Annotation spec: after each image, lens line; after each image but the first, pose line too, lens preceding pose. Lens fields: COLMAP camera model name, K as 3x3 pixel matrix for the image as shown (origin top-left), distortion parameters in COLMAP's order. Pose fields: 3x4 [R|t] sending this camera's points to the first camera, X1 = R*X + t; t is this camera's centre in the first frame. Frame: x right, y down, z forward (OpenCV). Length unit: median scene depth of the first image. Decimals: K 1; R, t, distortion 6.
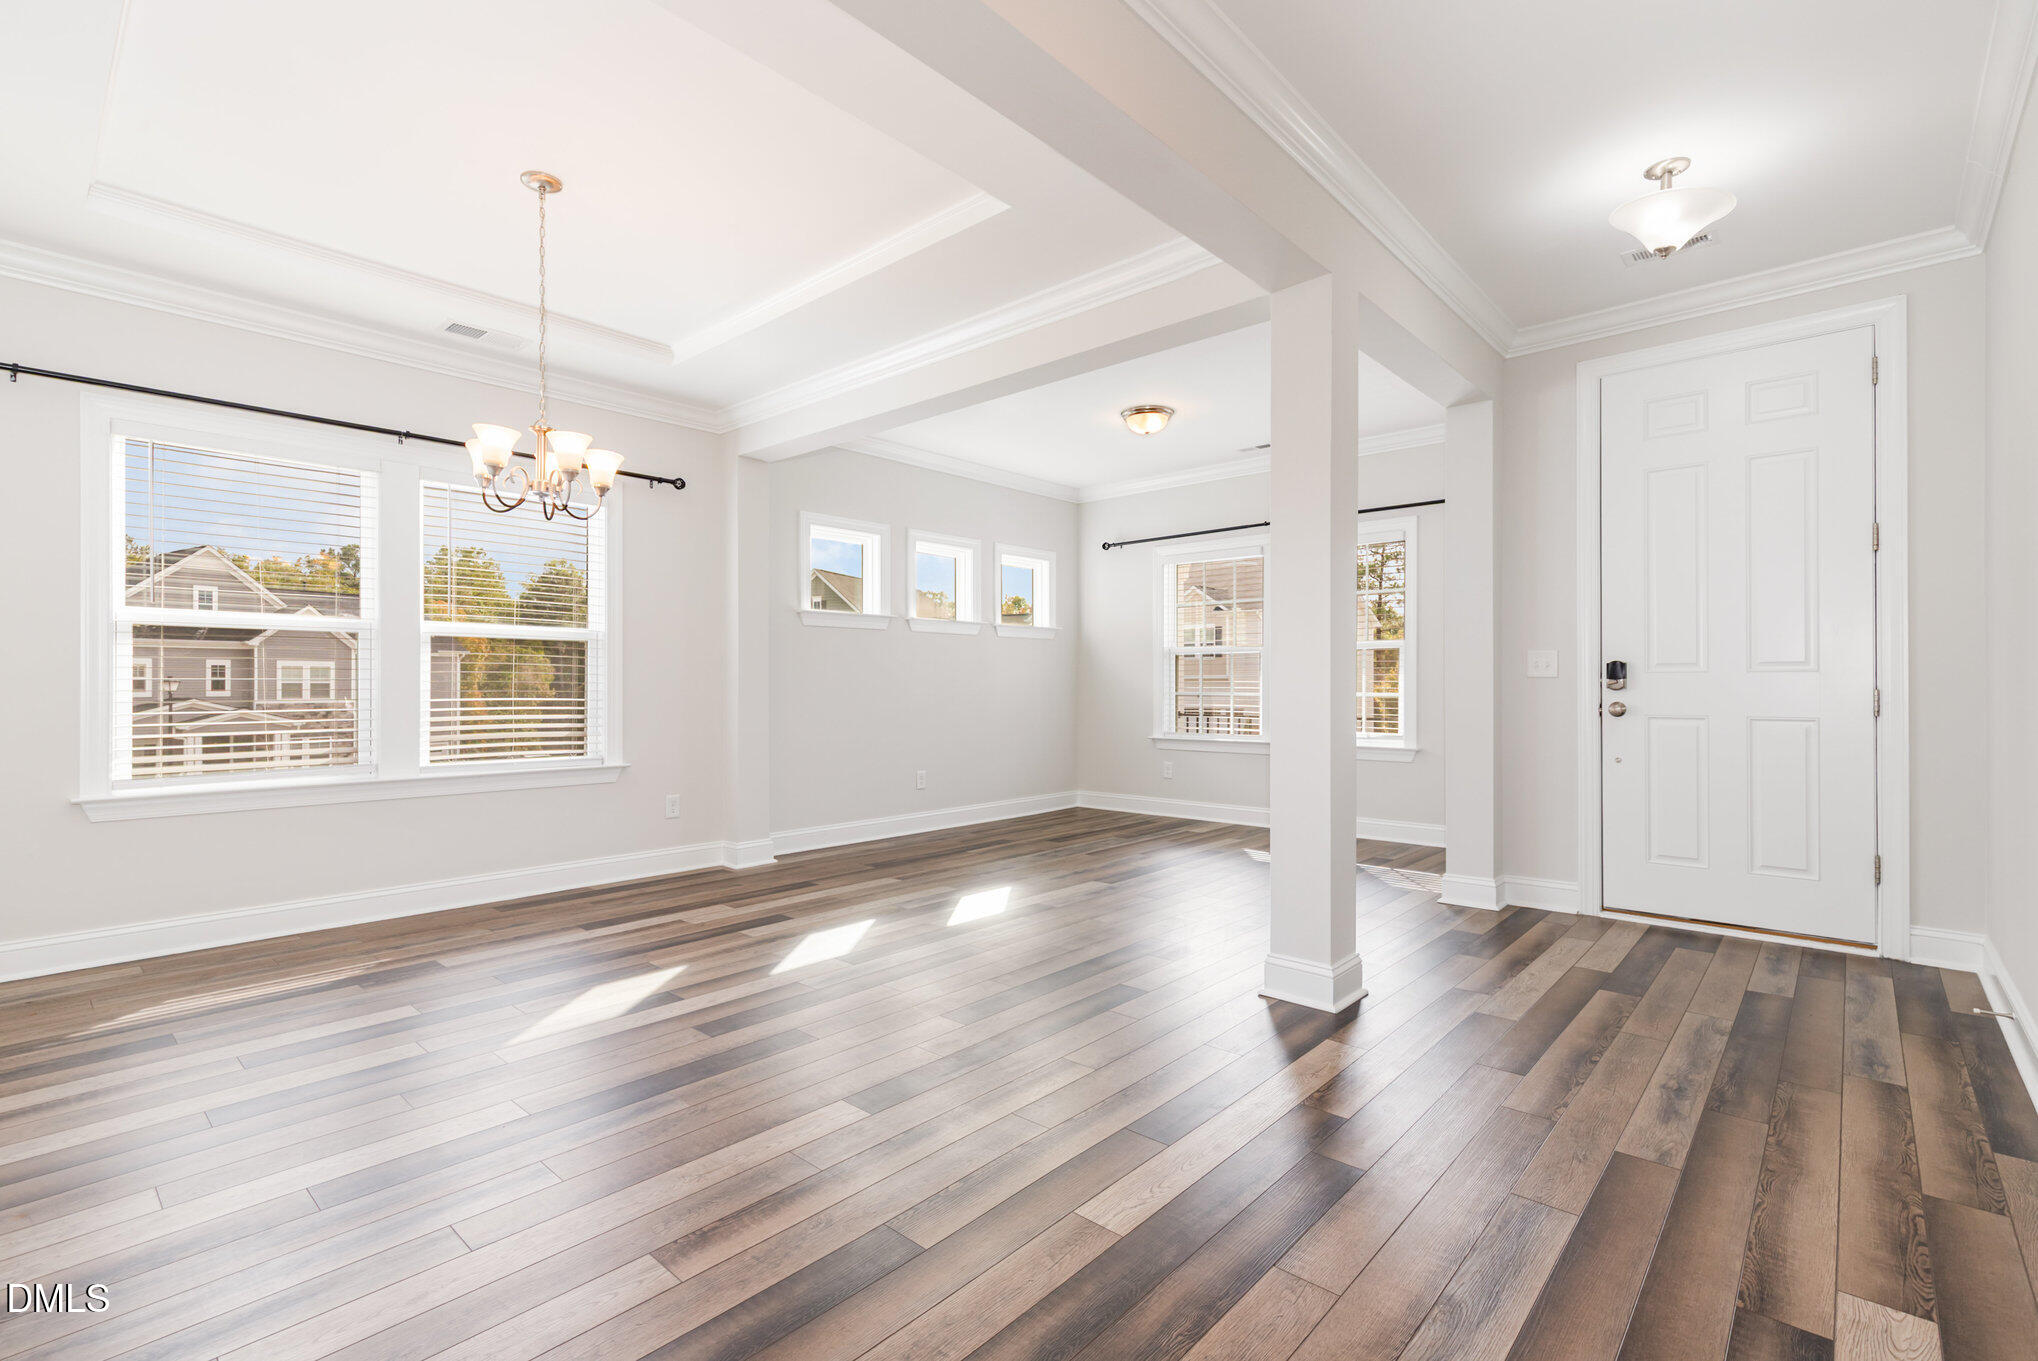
lens RADIAL K [[920.3, 0, 1019.0], [0, 920.3, 680.5], [0, 0, 1]] dist [0.007492, 0.000263]
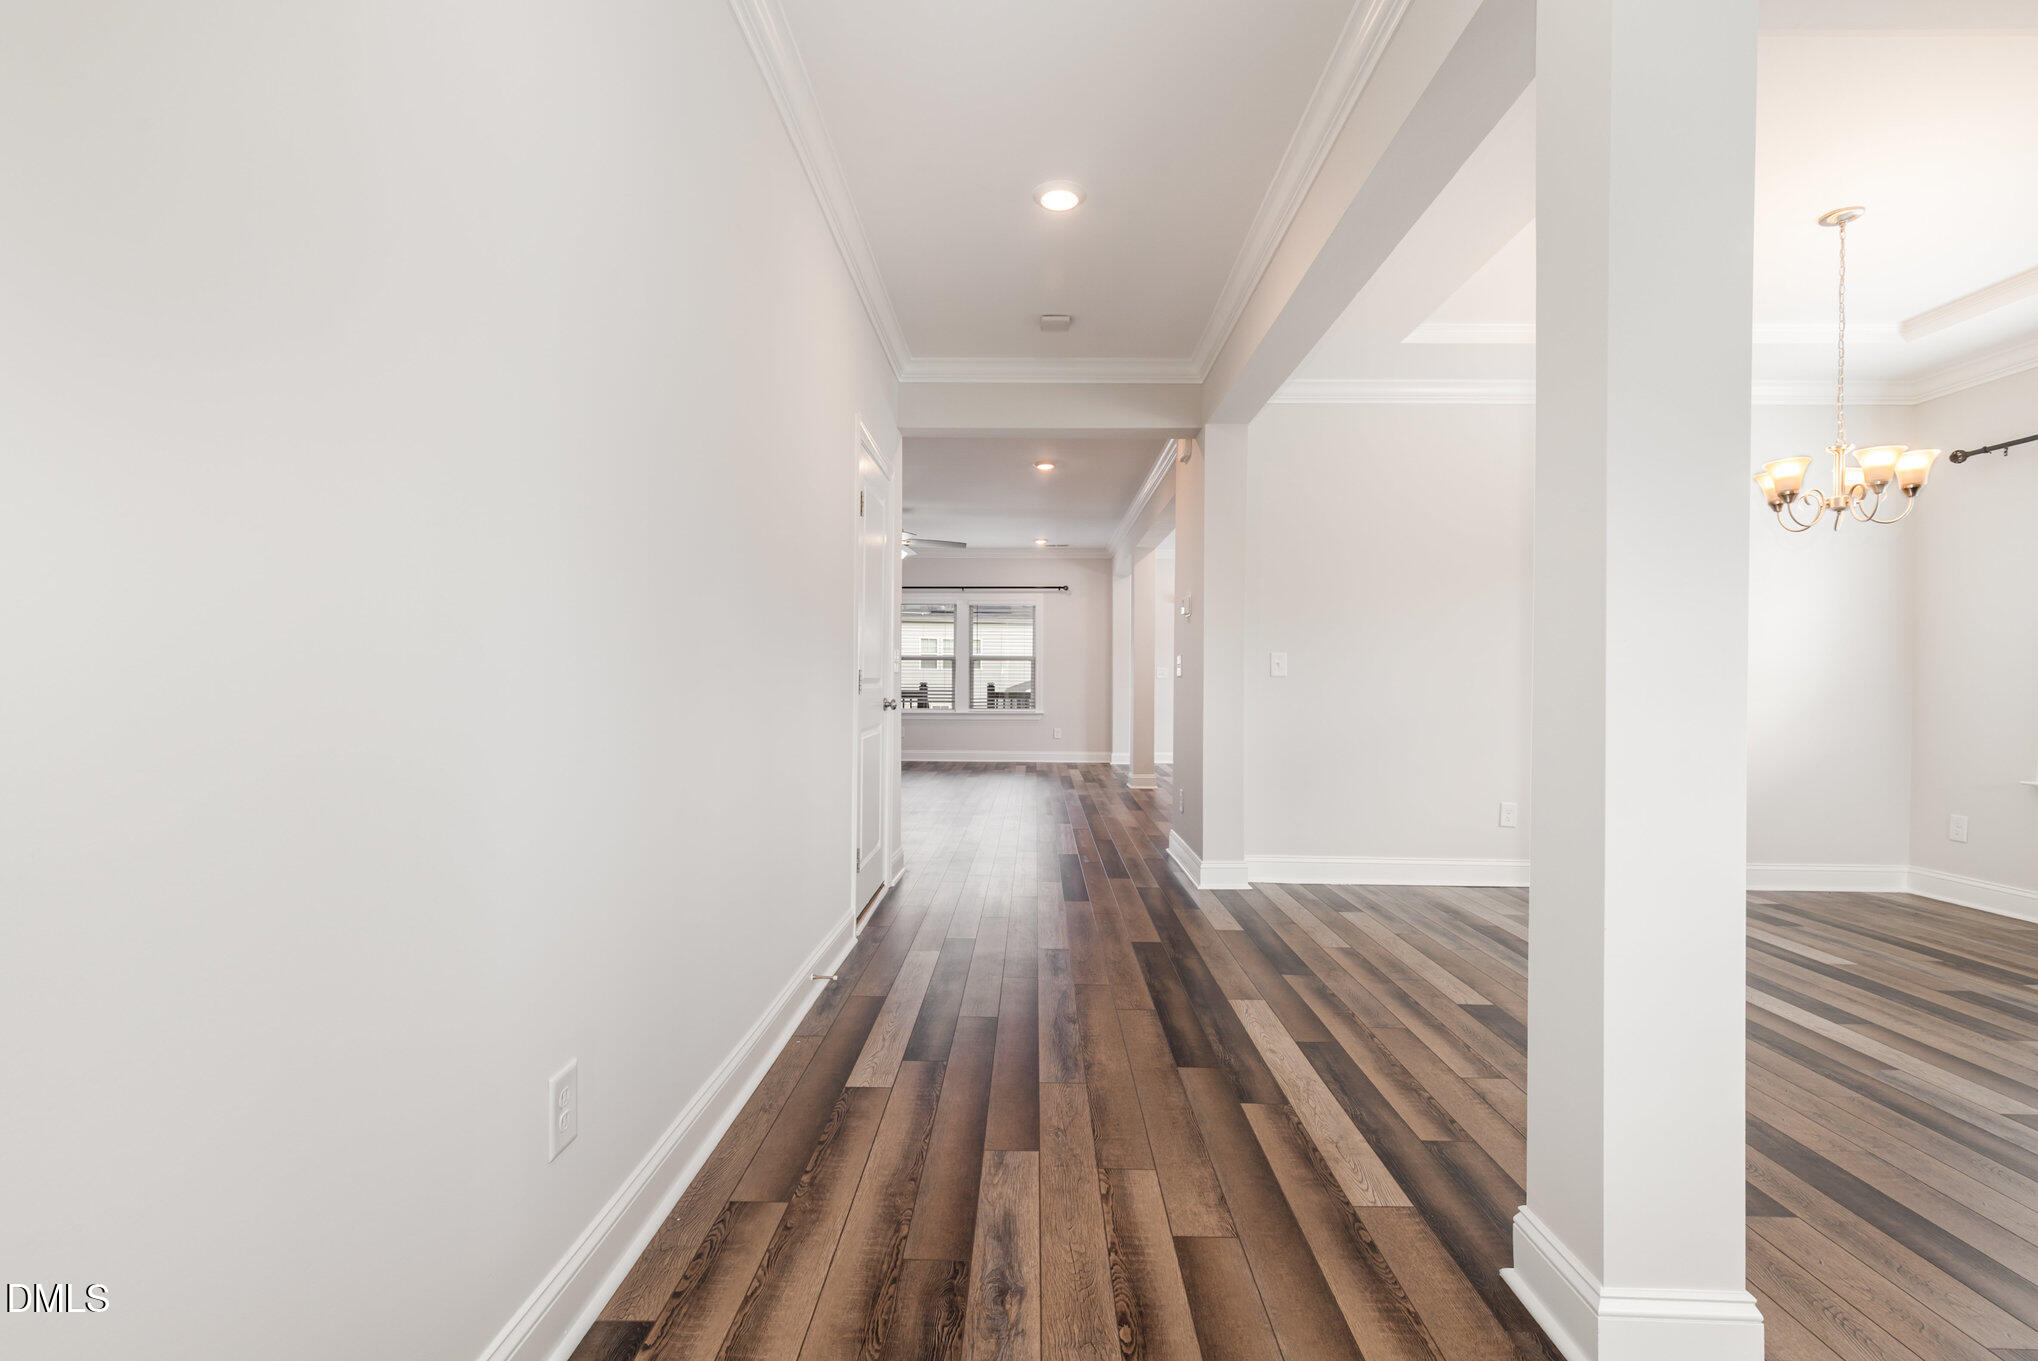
lens RADIAL K [[920.3, 0, 1019.0], [0, 920.3, 680.5], [0, 0, 1]] dist [0.007492, 0.000263]
pose [[-0.754149, -0.008176, -0.656652, 1.320826], [-0.006365, 0.999967, -0.005140, 0.010652], [0.656672, 0.000303, -0.754176, 1.741850]]
